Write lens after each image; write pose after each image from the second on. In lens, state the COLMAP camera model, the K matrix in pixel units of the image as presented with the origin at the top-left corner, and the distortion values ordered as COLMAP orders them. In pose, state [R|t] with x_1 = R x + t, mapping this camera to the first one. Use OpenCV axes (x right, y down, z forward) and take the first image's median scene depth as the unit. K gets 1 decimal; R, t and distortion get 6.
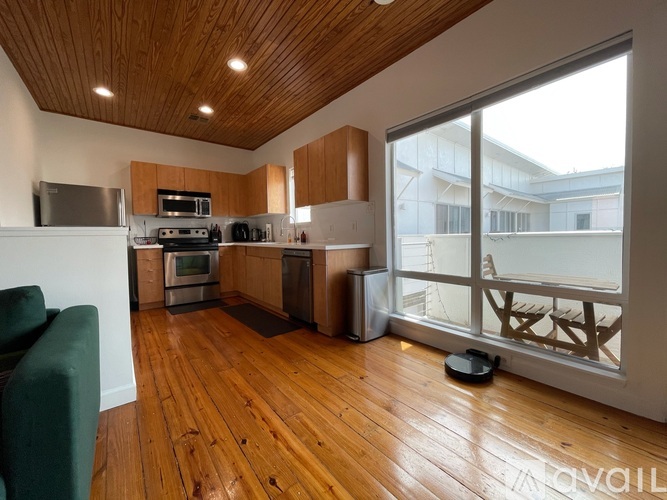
lens RADIAL K [[269.7, 0, 331.2], [0, 269.7, 247.4], [0, 0, 1]] dist [-0.006463, 0.001680]
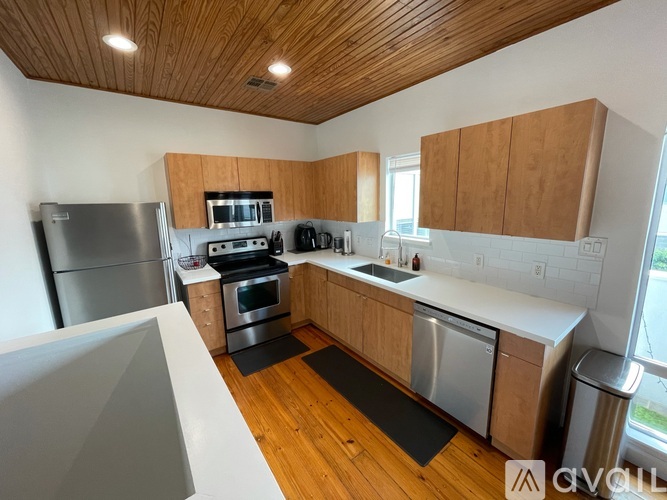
lens RADIAL K [[269.7, 0, 331.5], [0, 269.7, 246.7], [0, 0, 1]] dist [-0.006463, 0.001680]
pose [[0.998868, 0.001485, -0.047535, -0.299743], [0.005029, 0.990612, 0.136615, -0.180667], [0.047291, -0.136699, 0.989483, 0.318500]]
